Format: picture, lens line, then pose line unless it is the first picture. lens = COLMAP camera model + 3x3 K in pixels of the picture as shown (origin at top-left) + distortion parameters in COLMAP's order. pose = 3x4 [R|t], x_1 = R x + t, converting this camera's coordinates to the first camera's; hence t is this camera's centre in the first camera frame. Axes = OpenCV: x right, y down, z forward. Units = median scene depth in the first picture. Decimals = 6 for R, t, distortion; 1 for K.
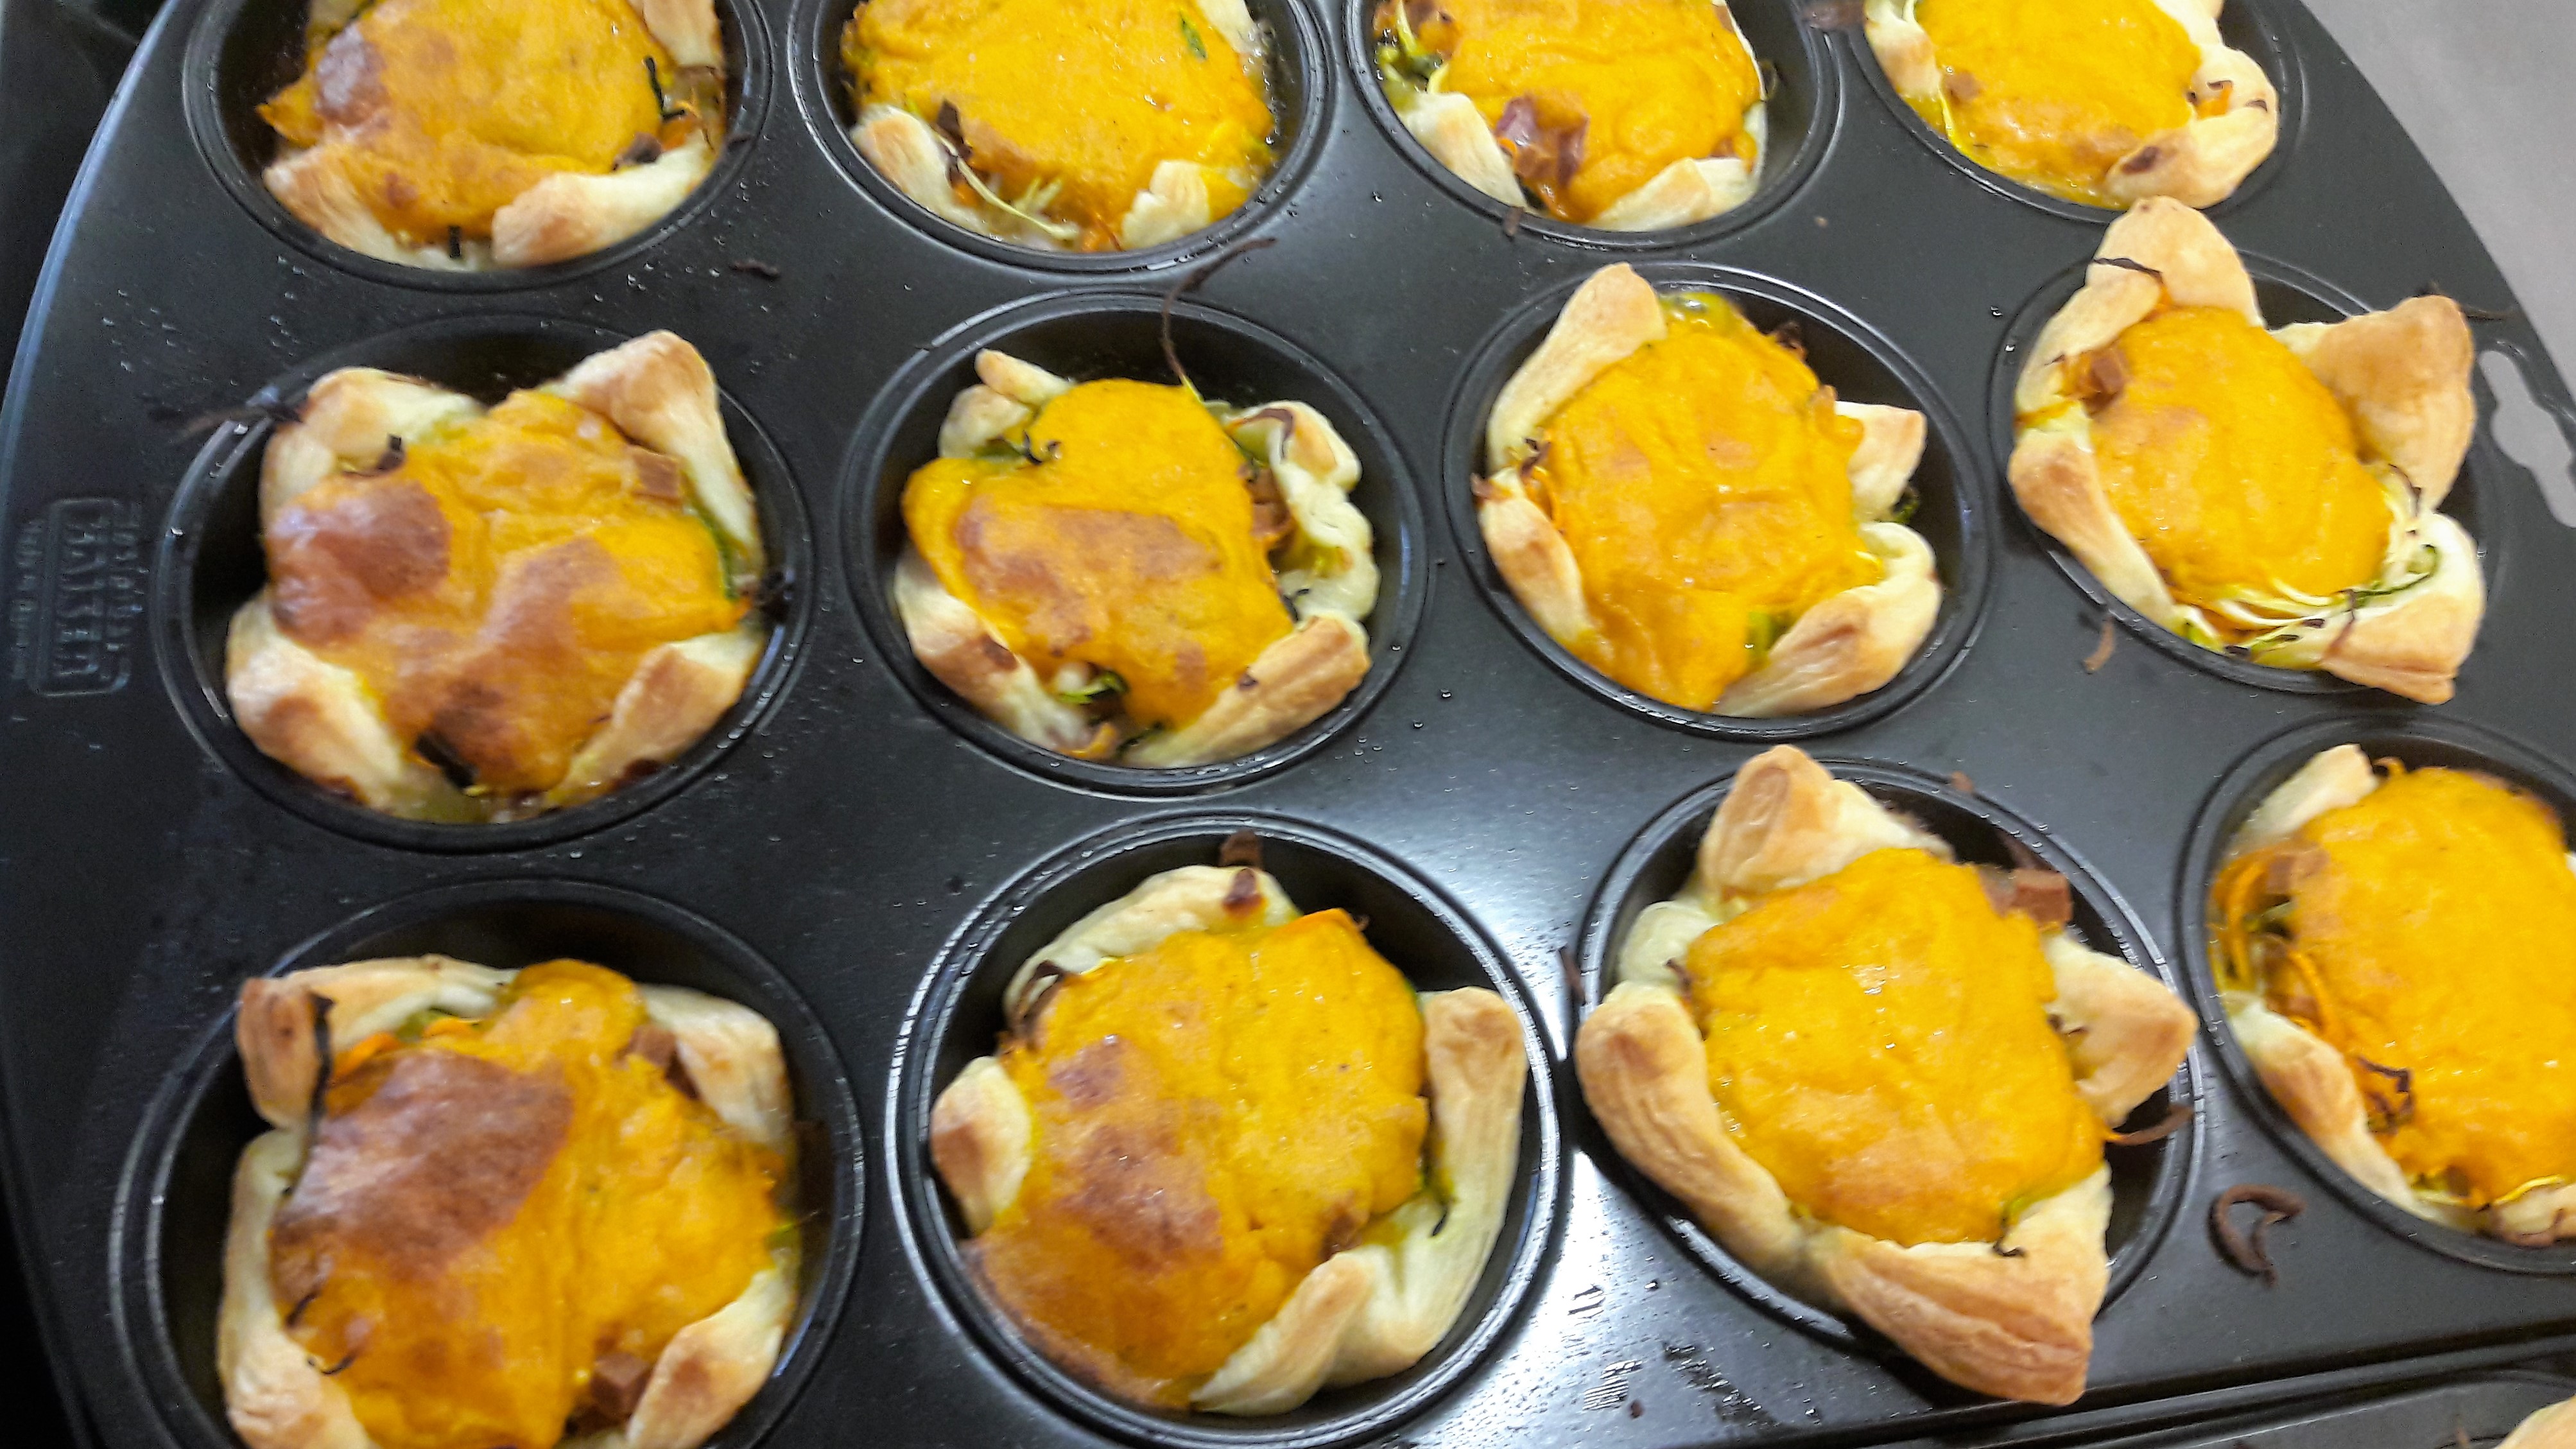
lens RADIAL K [[2308.4, 0, 1288.0], [0, 2308.4, 724.5], [0, 0, 1]] dist [0.199798, -0.355612]
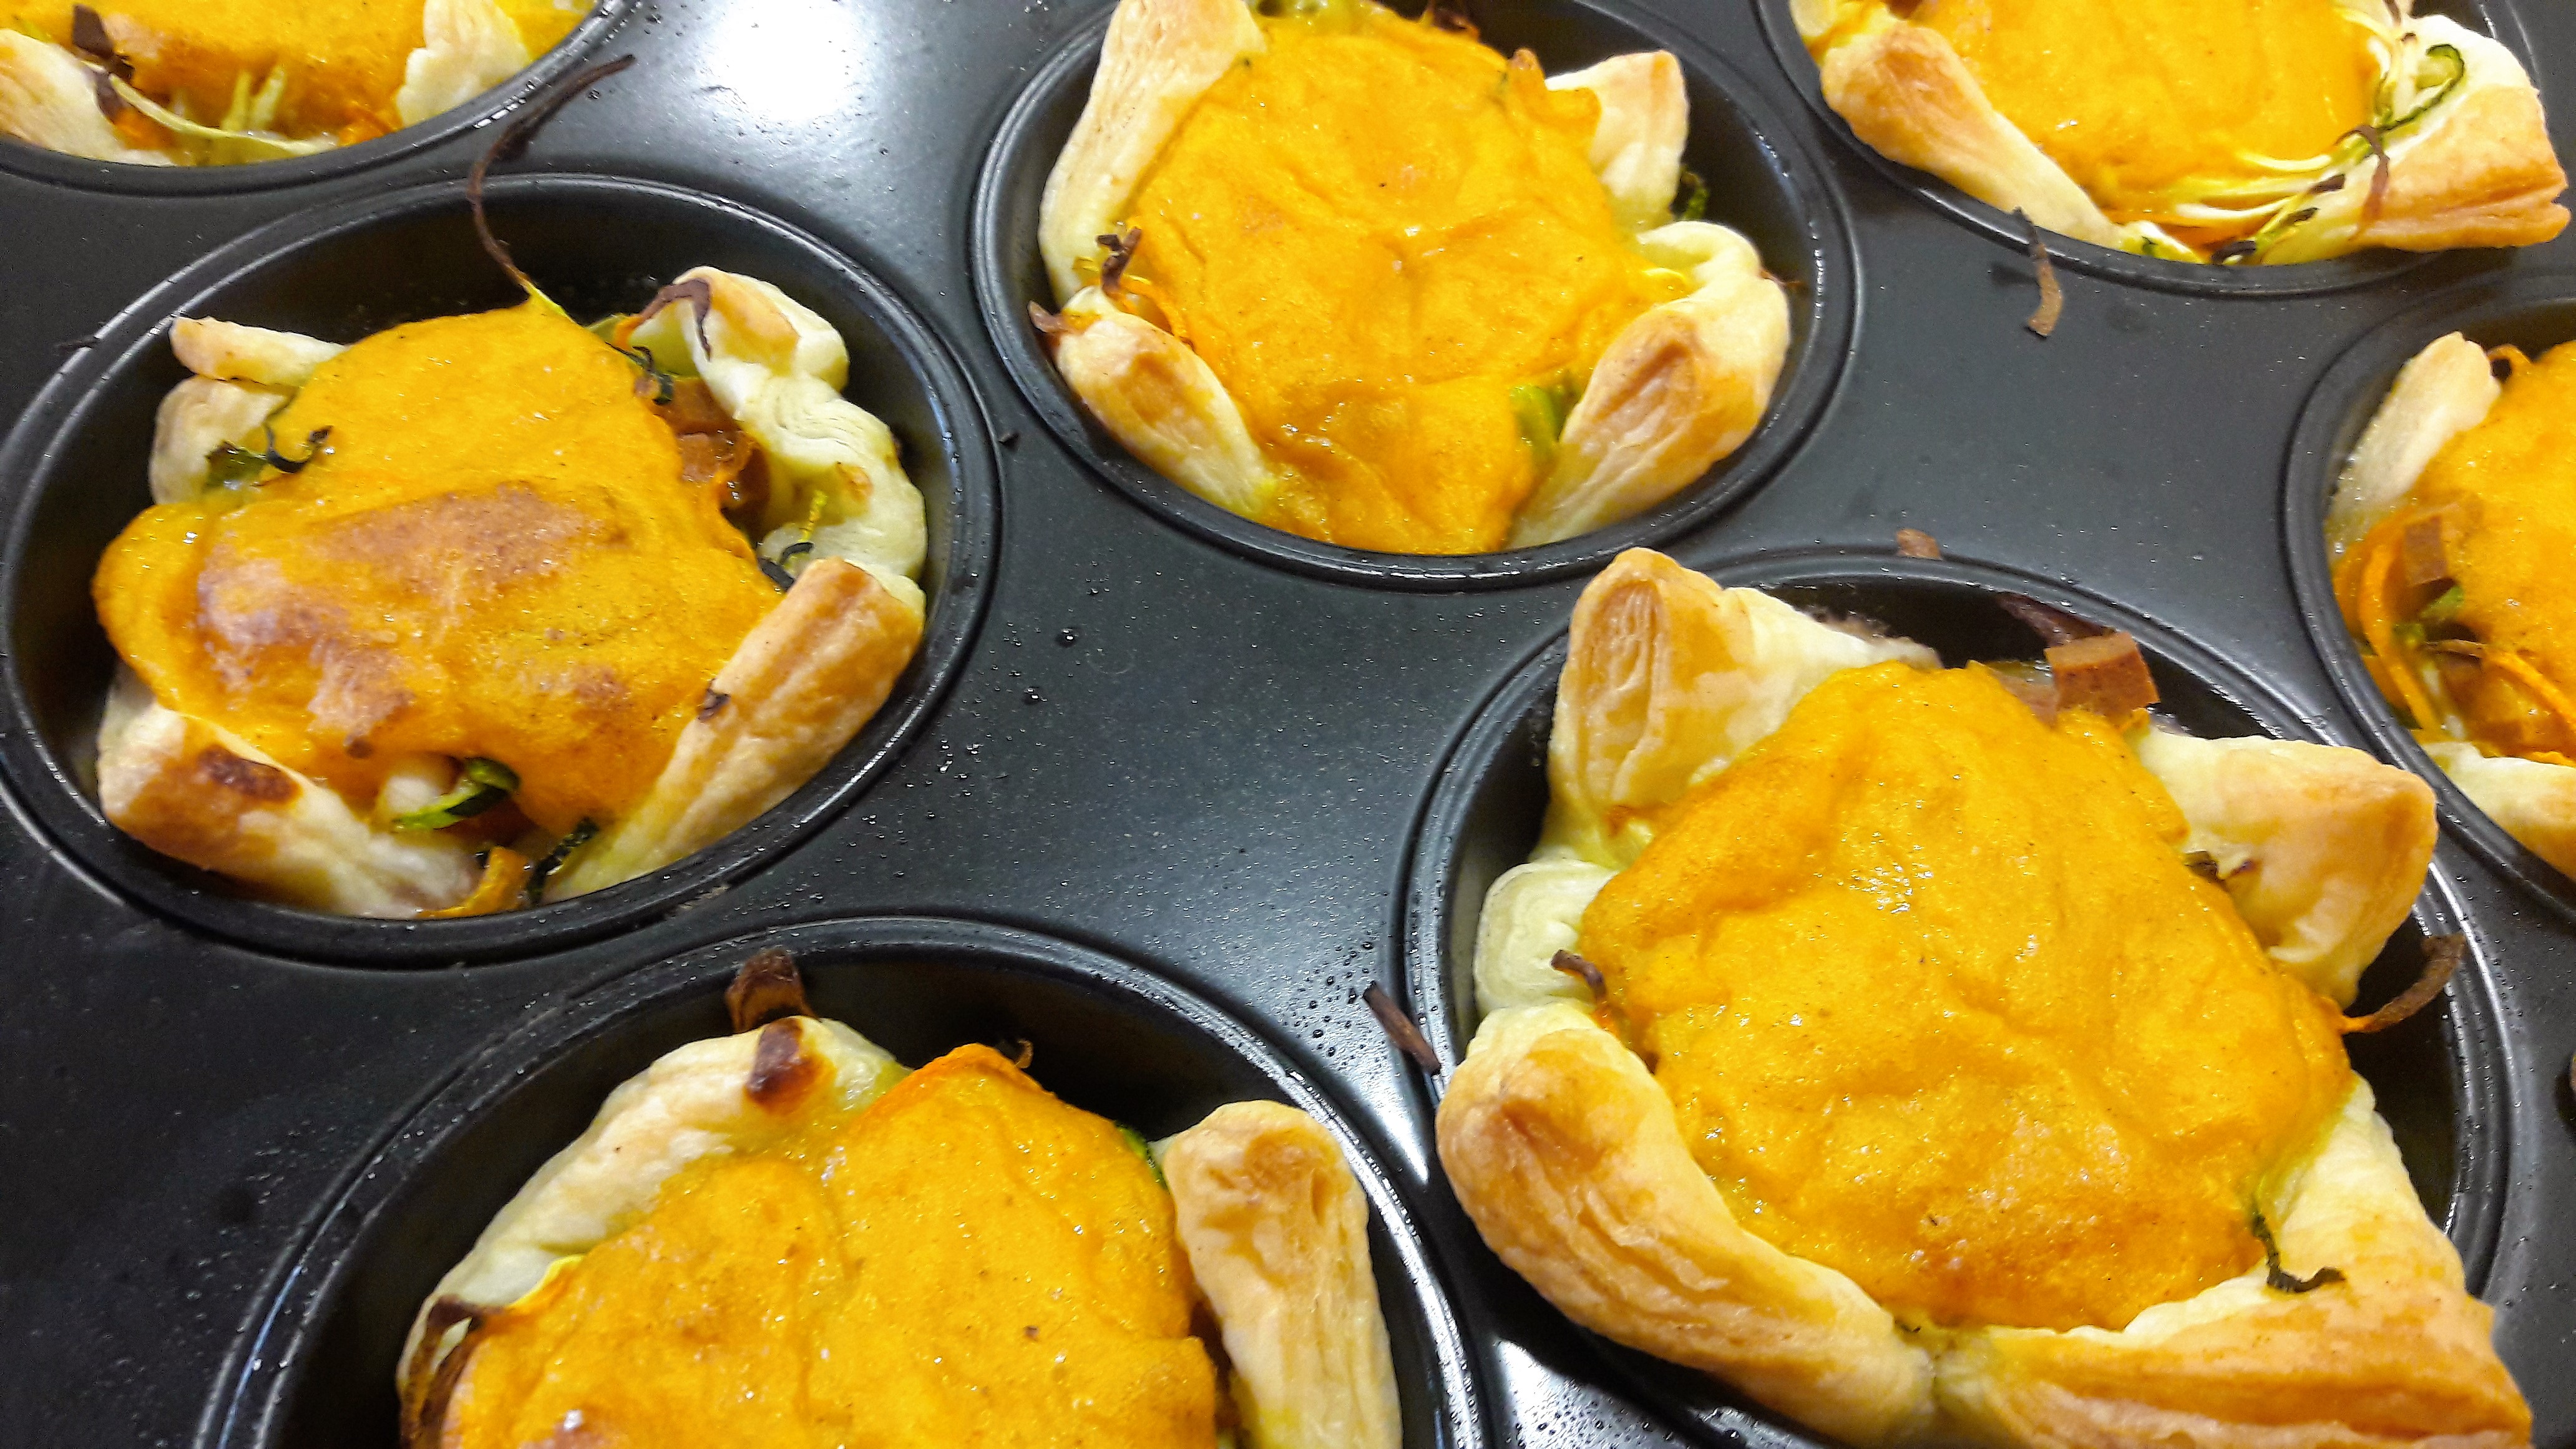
lens RADIAL K [[2308.3, 0, 1288.0], [0, 2308.3, 724.5], [0, 0, 1]] dist [0.199798, -0.355612]
pose [[0.955006, -0.283048, 0.088584, 0.061905], [0.288265, 0.956096, -0.052759, 0.054389], [-0.069761, 0.075920, 0.994671, 0.401147]]
